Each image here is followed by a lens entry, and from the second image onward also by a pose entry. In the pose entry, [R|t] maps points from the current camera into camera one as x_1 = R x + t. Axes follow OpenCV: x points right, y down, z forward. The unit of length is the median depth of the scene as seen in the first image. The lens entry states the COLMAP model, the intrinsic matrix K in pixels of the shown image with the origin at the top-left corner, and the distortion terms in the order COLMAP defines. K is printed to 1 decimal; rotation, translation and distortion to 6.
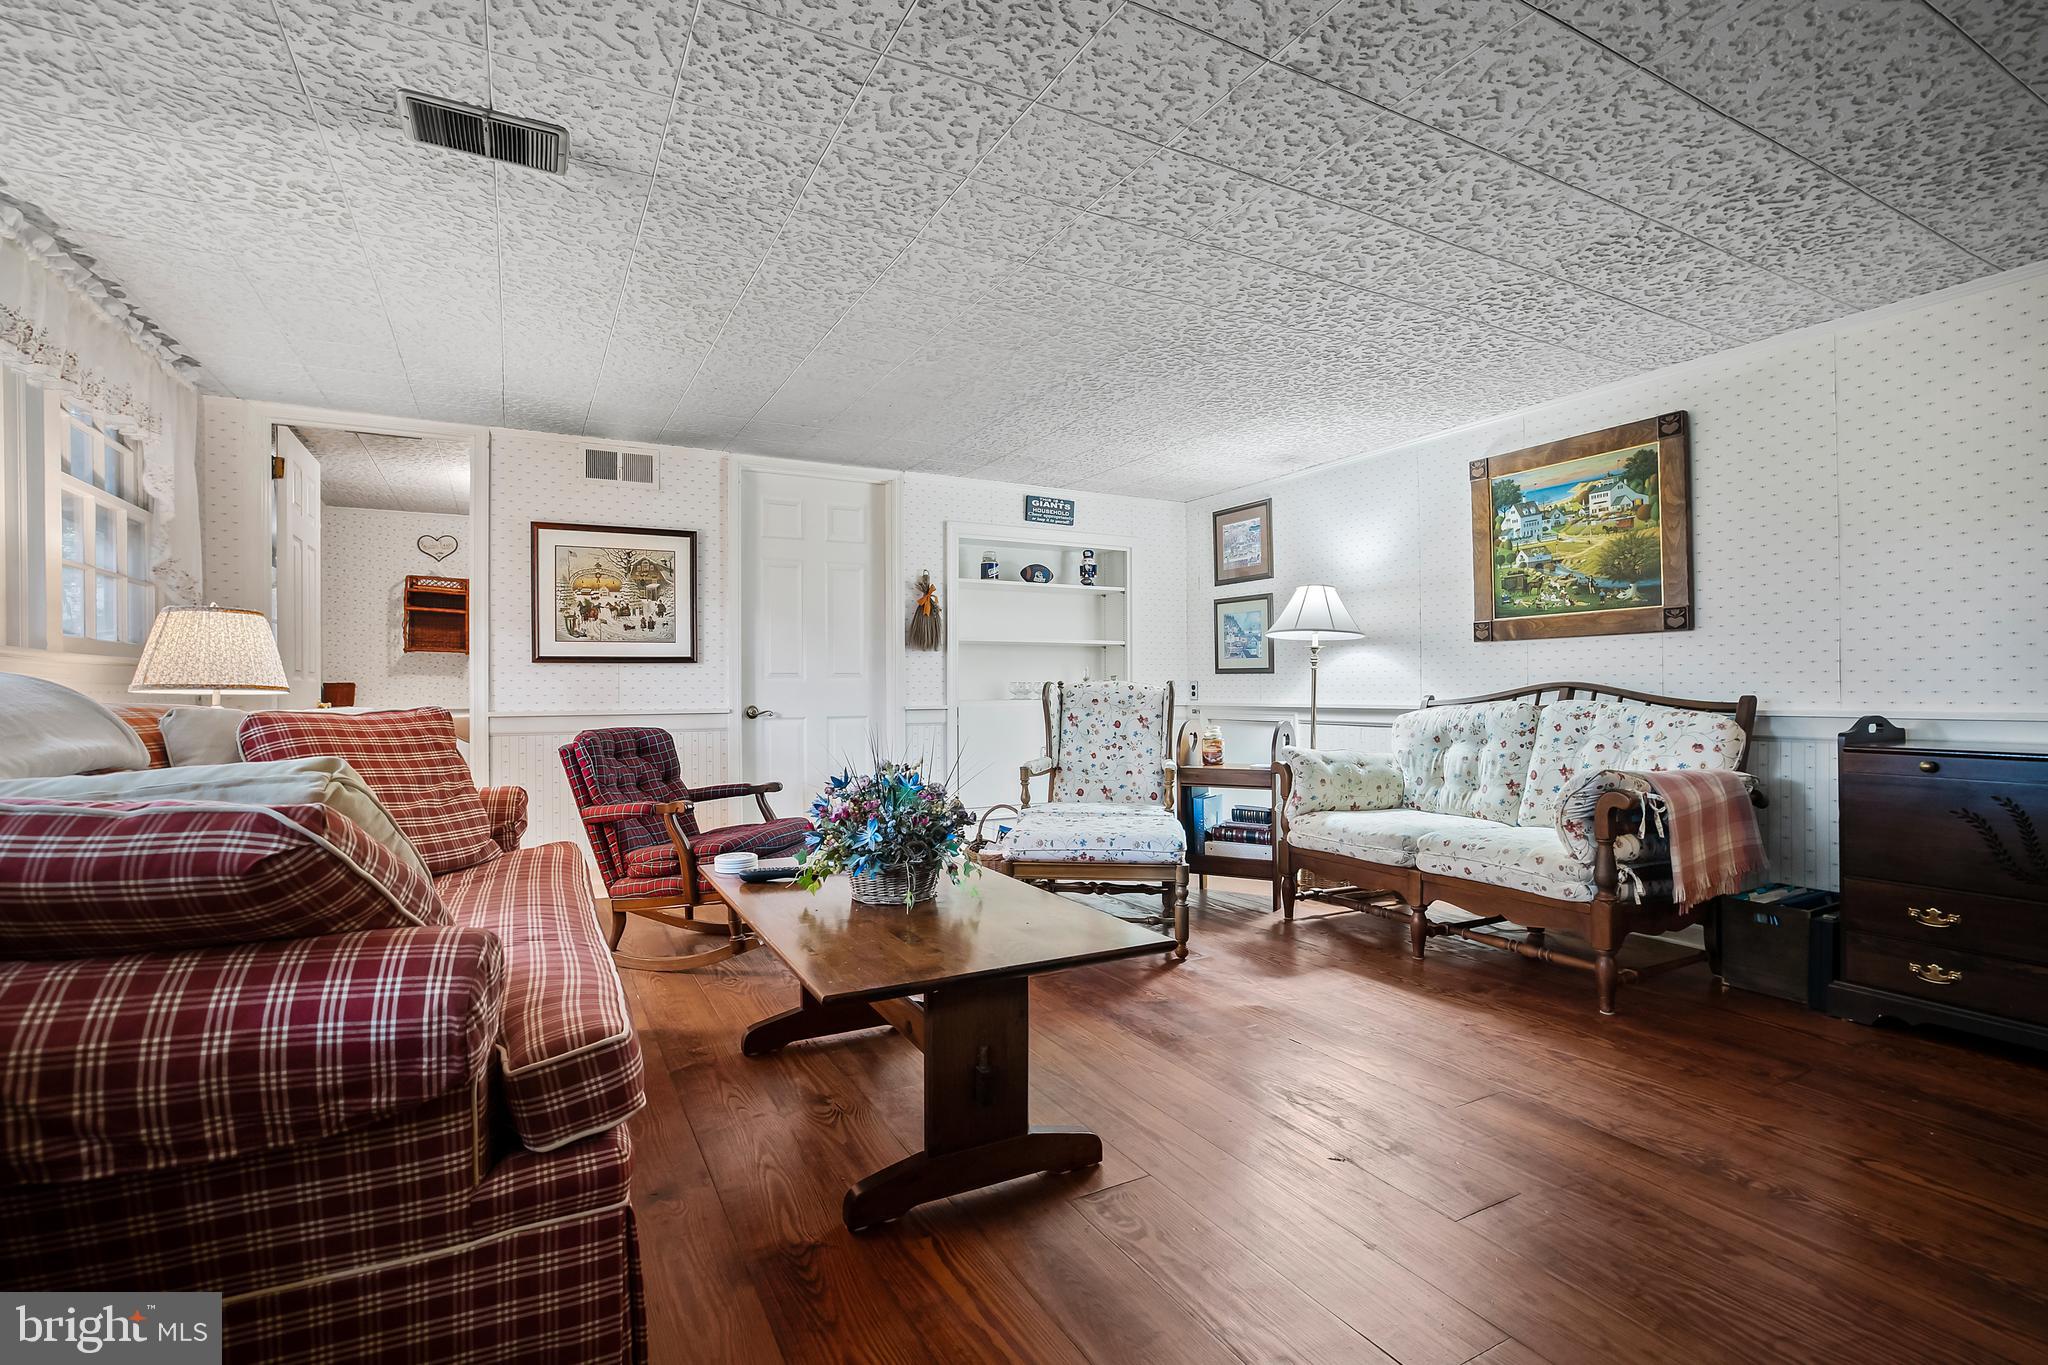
lens RADIAL K [[961.9, 0, 1026.3], [0, 961.9, 691.1], [0, 0, 1]] dist [-0.022343, 0.002859]
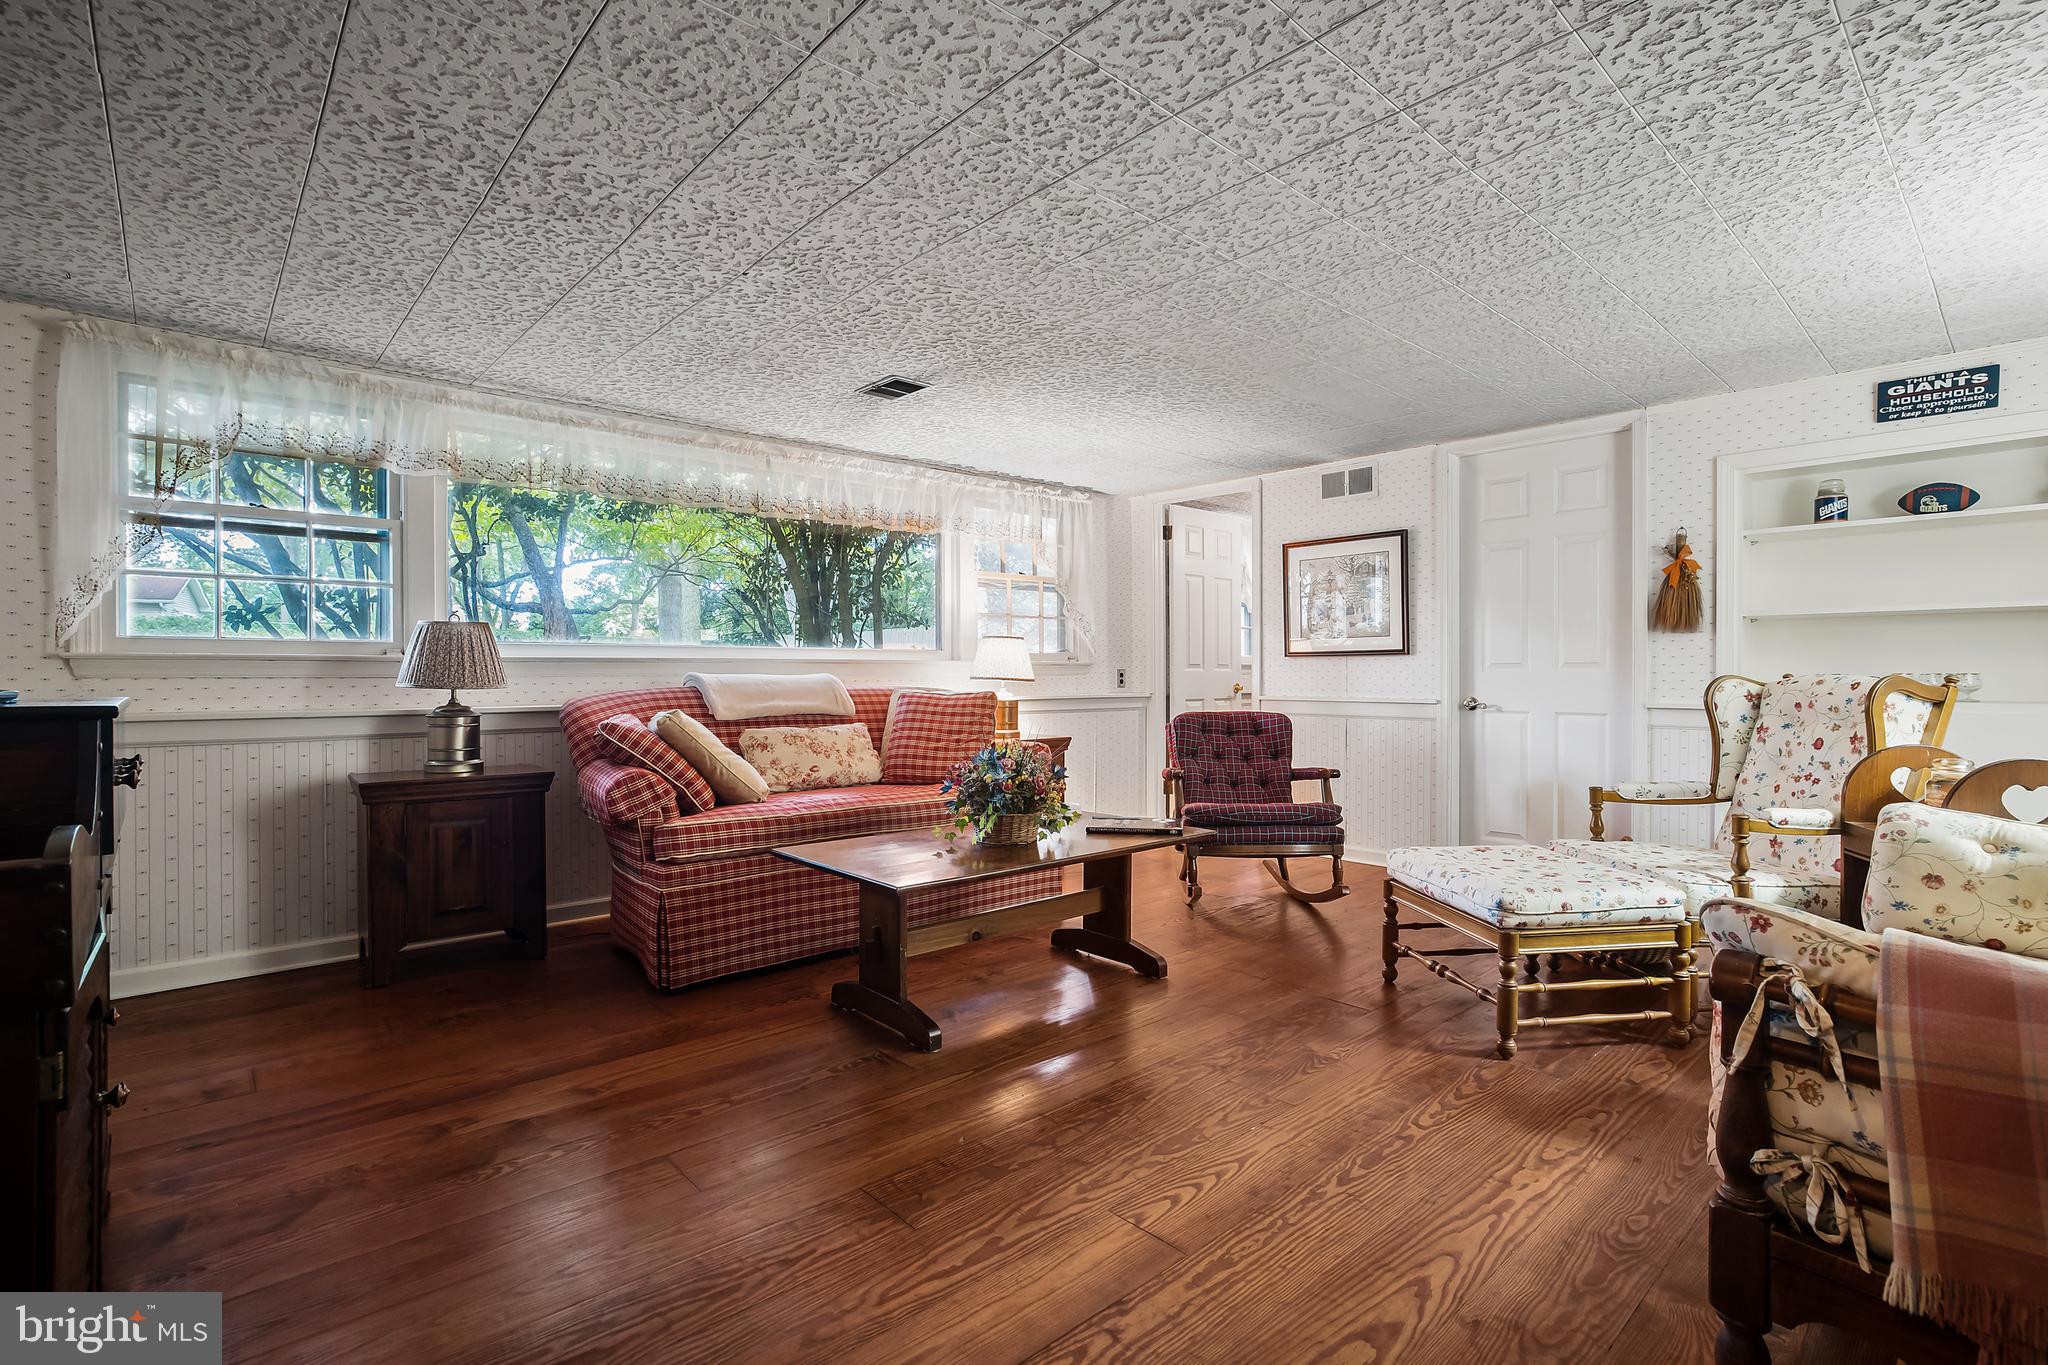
lens RADIAL K [[979.6, 0, 1037.7], [0, 979.6, 677.3], [0, 0, 1]] dist [-0.010948, 0.002459]
pose [[0.229448, 0.009912, -0.973270, 0.677402], [-0.002650, 0.999951, 0.009559, -0.015504], [0.973317, 0.000386, 0.229463, 0.407827]]
